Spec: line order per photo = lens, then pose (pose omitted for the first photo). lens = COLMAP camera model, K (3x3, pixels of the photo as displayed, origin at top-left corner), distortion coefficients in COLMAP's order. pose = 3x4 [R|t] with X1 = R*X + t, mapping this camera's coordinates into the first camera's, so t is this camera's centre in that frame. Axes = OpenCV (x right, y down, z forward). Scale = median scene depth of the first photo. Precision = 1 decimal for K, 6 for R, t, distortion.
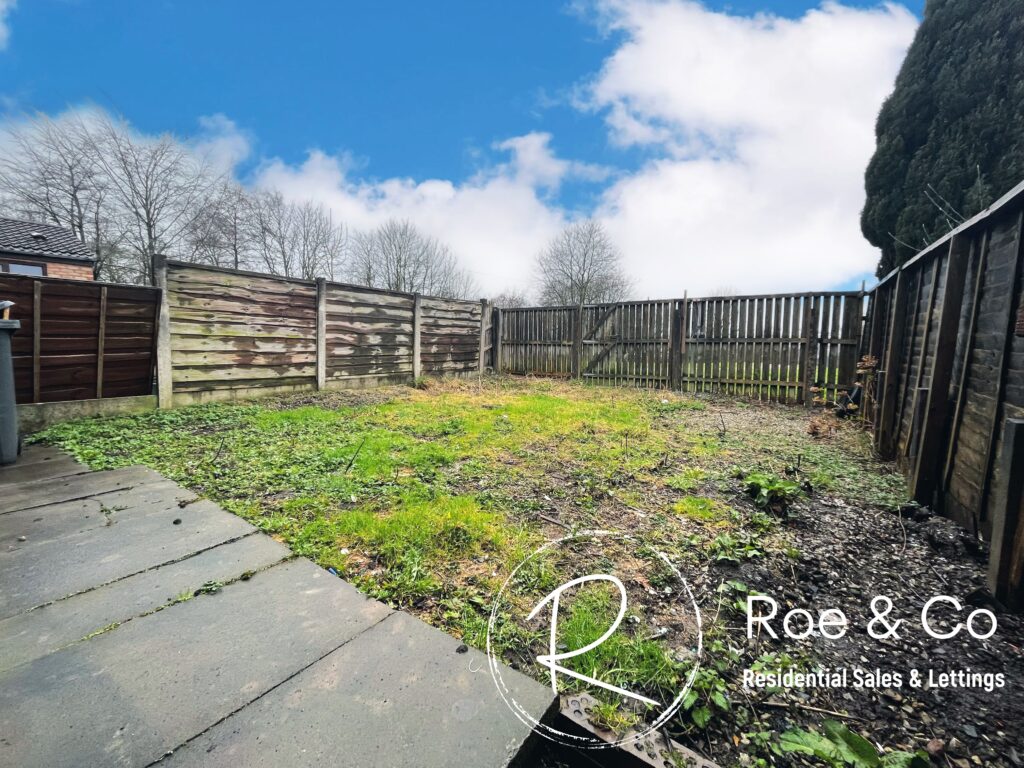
lens RADIAL K [[414.4, 0, 506.4], [0, 414.4, 381.2], [0, 0, 1]] dist [-0.002965, 0.000102]
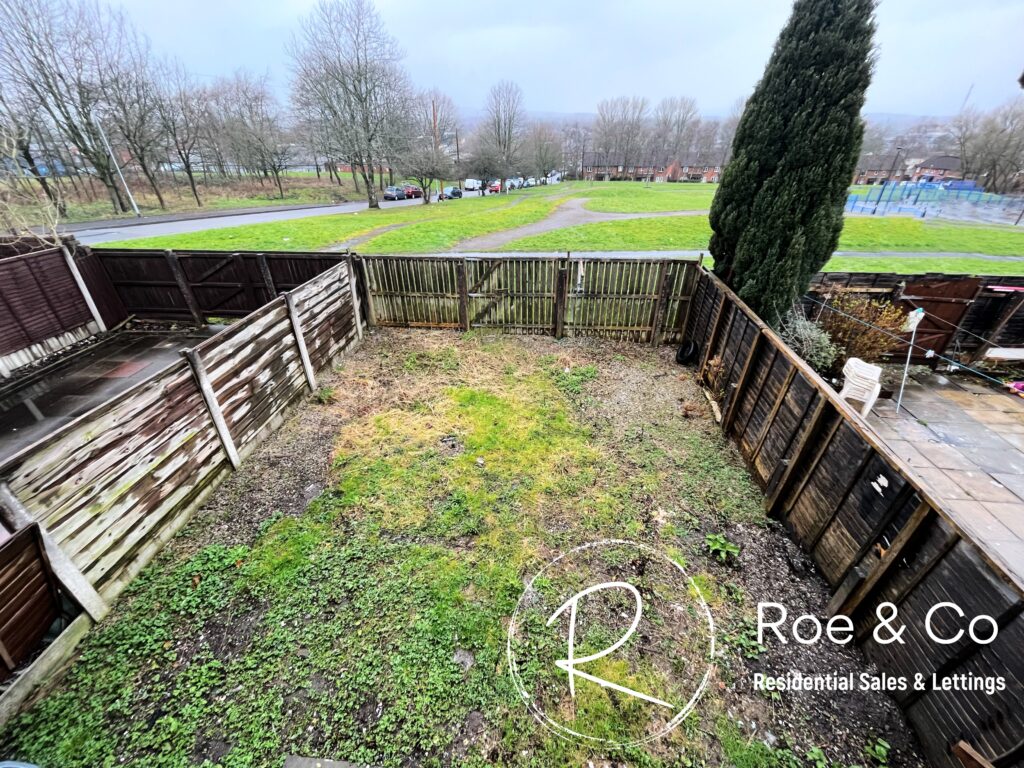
lens RADIAL K [[414.4, 0, 508.4], [0, 414.4, 384.7], [0, 0, 1]] dist [-0.002965, 0.000102]
pose [[0.870739, -0.276686, 0.406519, -0.227363], [0.066357, 0.885238, 0.460380, -0.414150], [-0.487247, -0.373896, 0.789172, 0.108898]]
